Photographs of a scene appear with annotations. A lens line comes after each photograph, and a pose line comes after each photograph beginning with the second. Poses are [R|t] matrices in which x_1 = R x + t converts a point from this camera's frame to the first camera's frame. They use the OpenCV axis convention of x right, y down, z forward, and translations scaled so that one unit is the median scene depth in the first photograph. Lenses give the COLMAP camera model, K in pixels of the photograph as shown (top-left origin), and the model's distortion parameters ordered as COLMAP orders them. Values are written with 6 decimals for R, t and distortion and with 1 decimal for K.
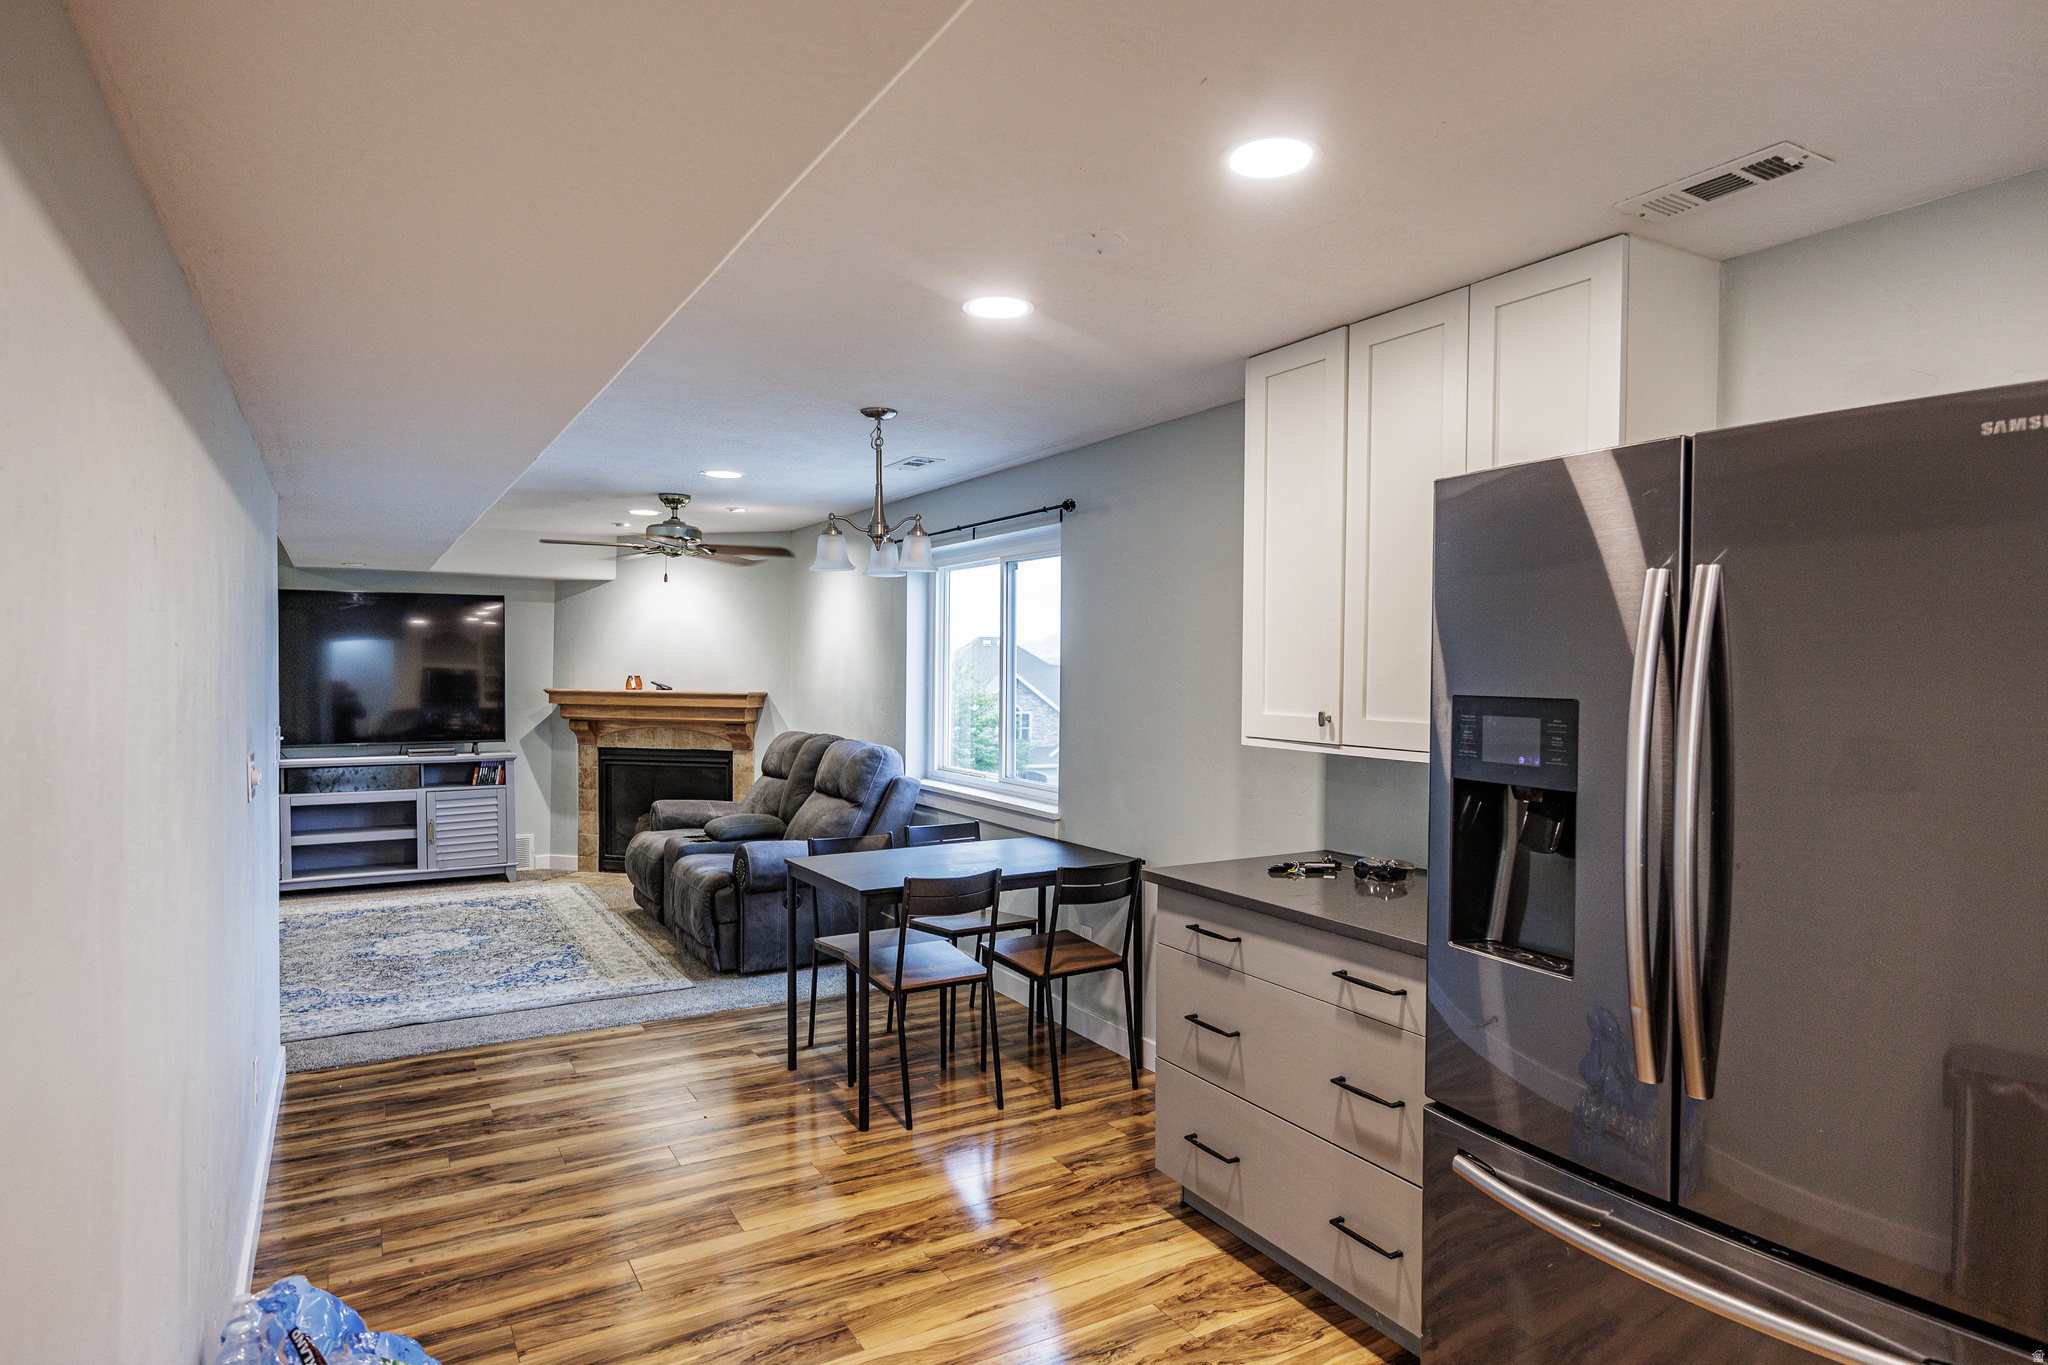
lens RADIAL K [[1156.4, 0, 1028.8], [0, 1156.4, 687.0], [0, 0, 1]] dist [-0.002455, -0.000146]
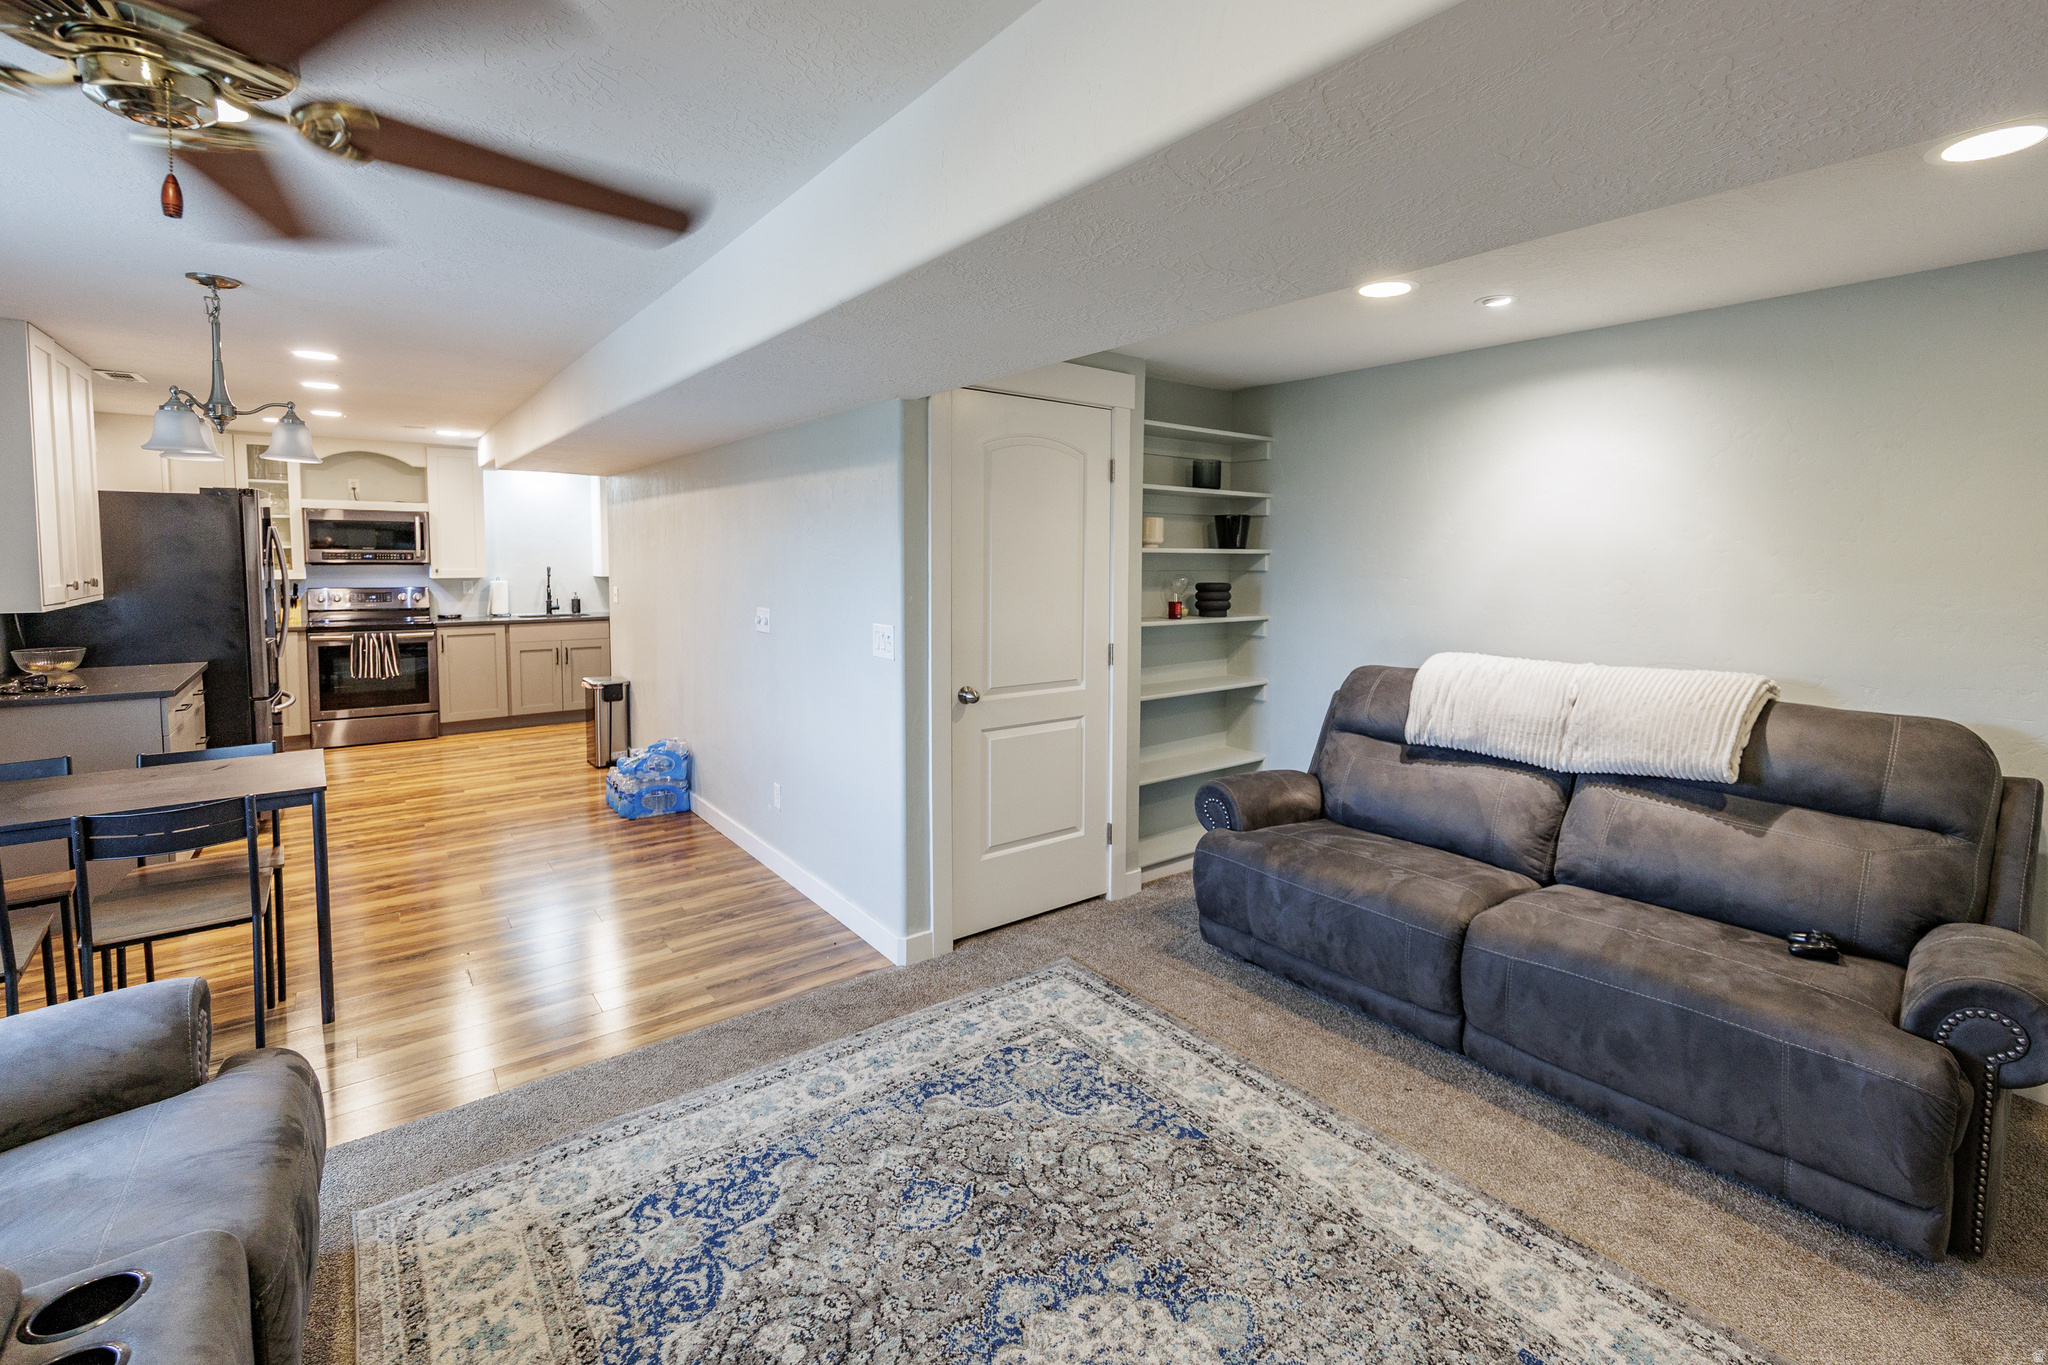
lens RADIAL K [[899.9, 0, 1086.1], [0, 899.9, 606.3], [0, 0, 1]] dist [0.002002, 0.000486]
pose [[-0.987706, -0.000821, -0.156321, -0.533311], [-0.013598, 0.996647, 0.080686, -0.037666], [0.155731, 0.081819, -0.984405, 1.393671]]
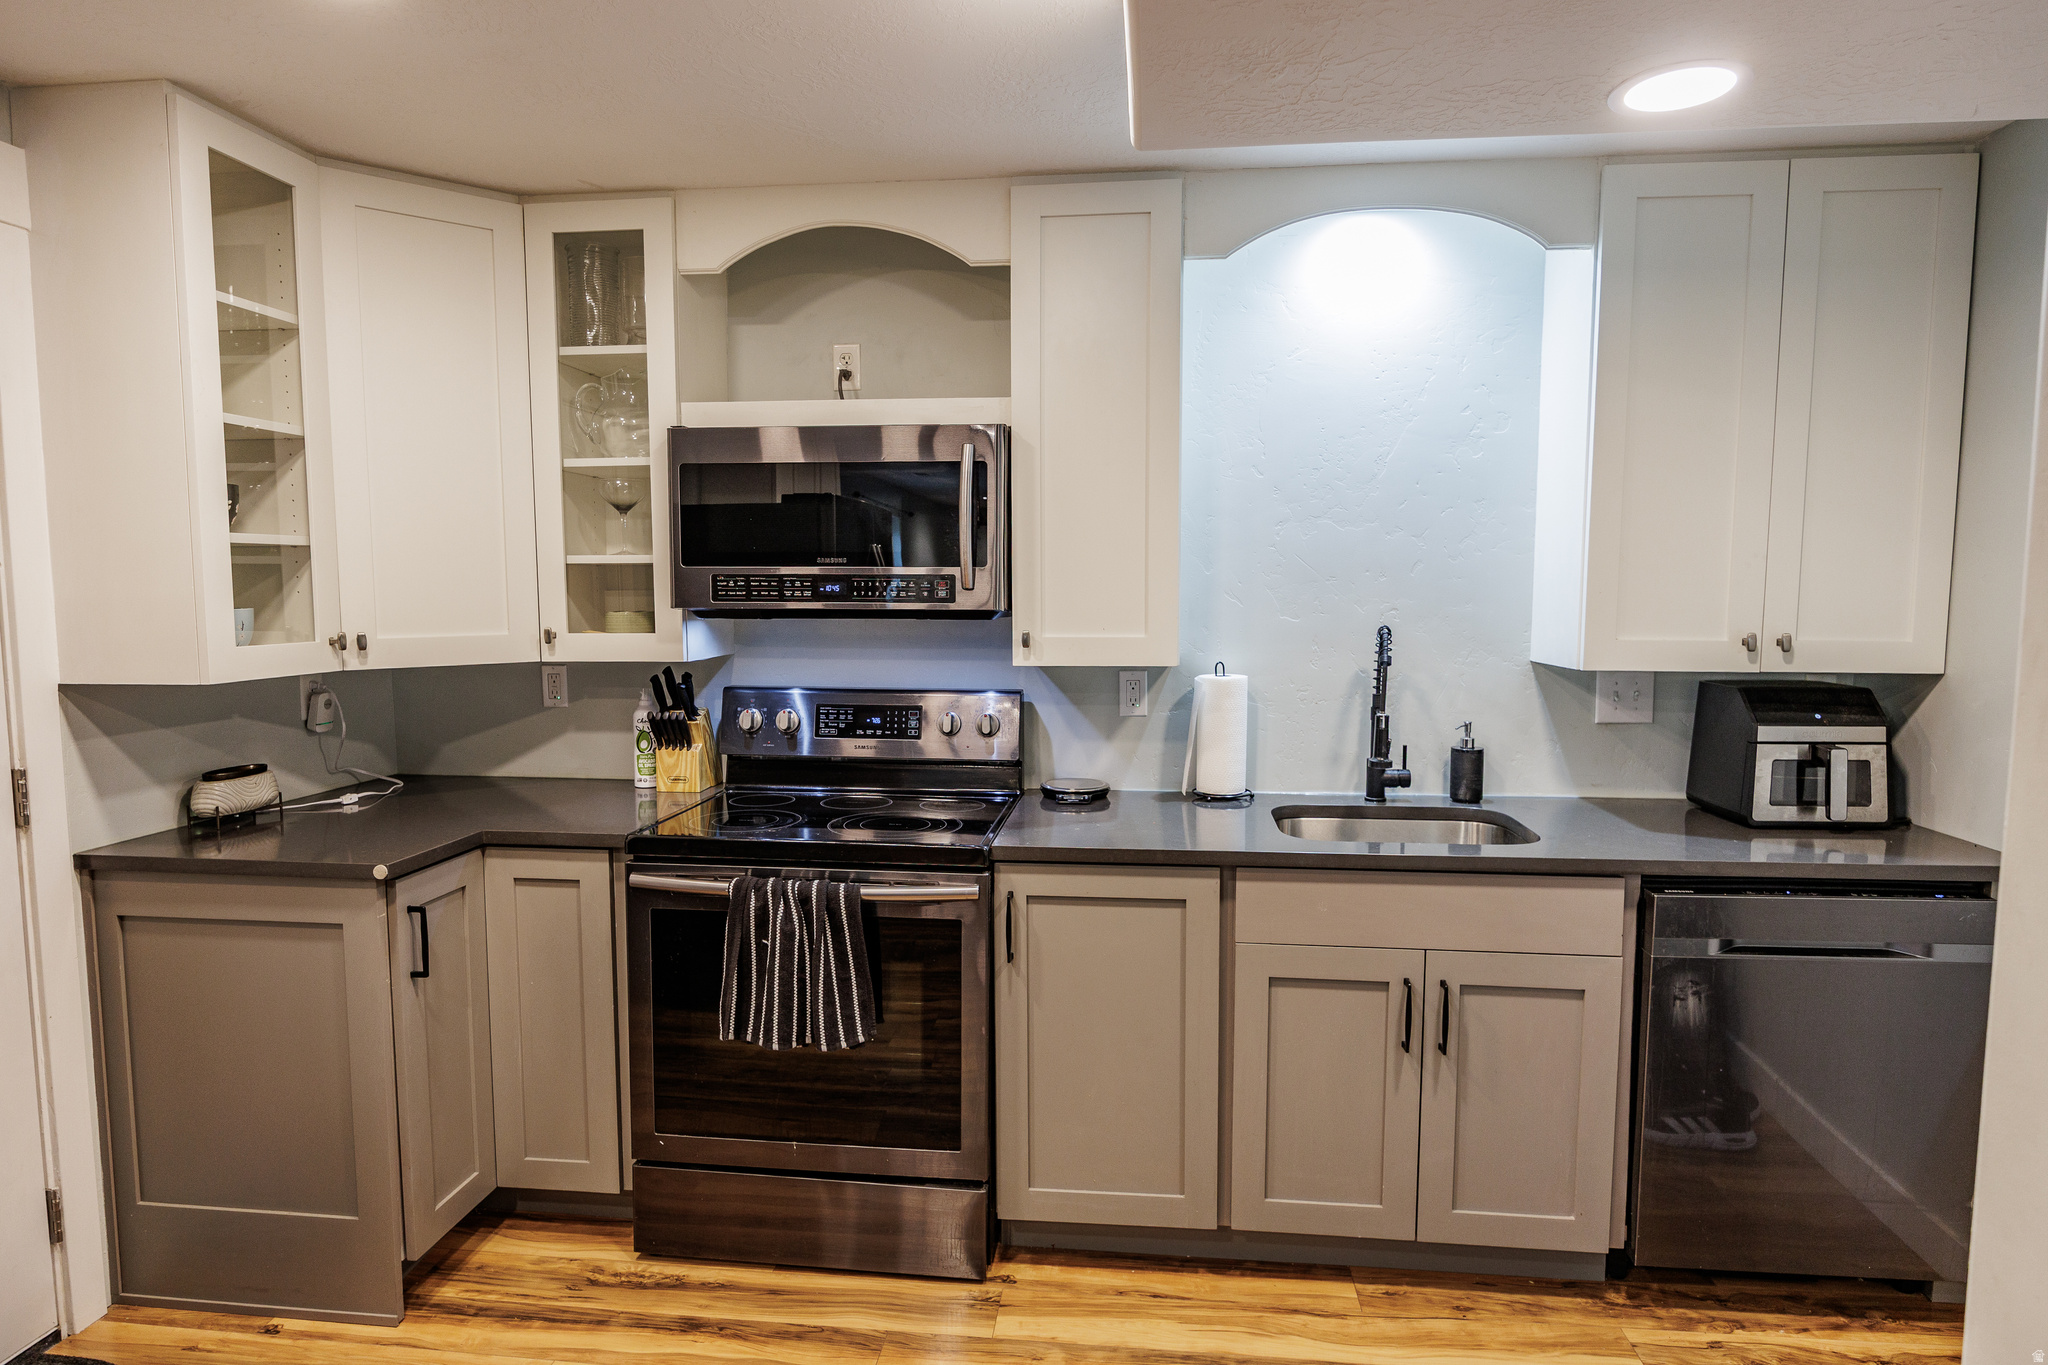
lens RADIAL K [[1156.4, 0, 1035.4], [0, 1156.4, 689.5], [0, 0, 1]] dist [-0.002455, -0.000146]
pose [[-0.805953, -0.052664, 0.589633, -0.044199], [0.012739, 0.994261, 0.106216, 0.003147], [-0.591843, 0.093116, -0.800657, 0.231010]]
